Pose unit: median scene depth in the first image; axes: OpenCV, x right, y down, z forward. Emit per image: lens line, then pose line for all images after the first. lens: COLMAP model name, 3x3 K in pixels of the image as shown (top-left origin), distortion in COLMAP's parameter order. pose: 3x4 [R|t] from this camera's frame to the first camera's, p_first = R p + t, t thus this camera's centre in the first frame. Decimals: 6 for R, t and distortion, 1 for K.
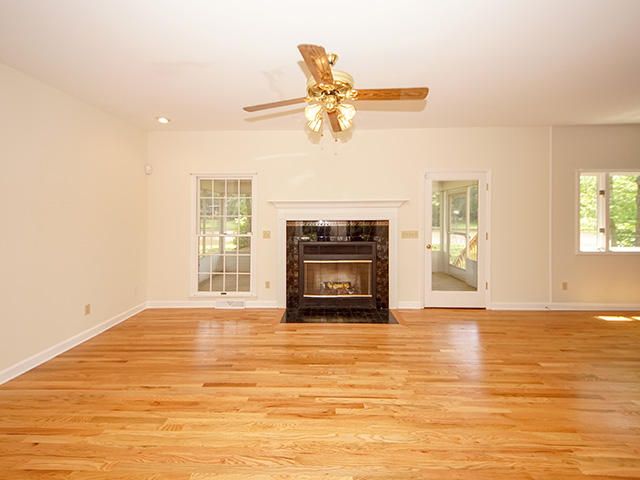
lens RADIAL K [[268.3, 0, 318.2], [0, 268.3, 239.1], [0, 0, 1]] dist [0.029767, -0.011181]
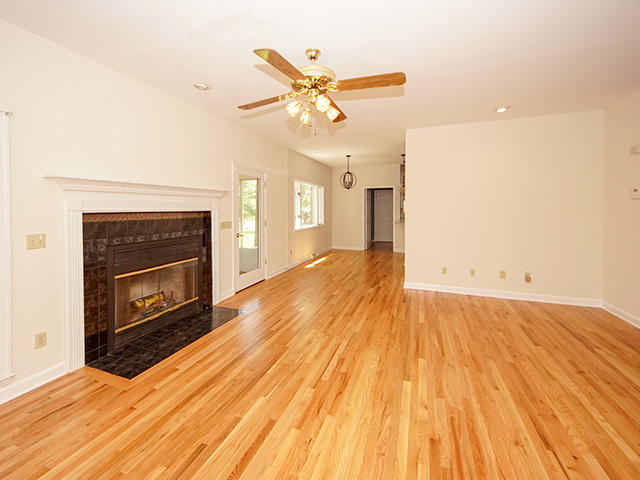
lens RADIAL K [[268.3, 0, 318.2], [0, 268.3, 239.1], [0, 0, 1]] dist [0.029767, -0.011181]
pose [[0.328319, -0.105272, 0.938682, -0.510686], [0.080704, 0.993262, 0.083165, -0.021739], [-0.941113, 0.048451, 0.334603, 0.345542]]
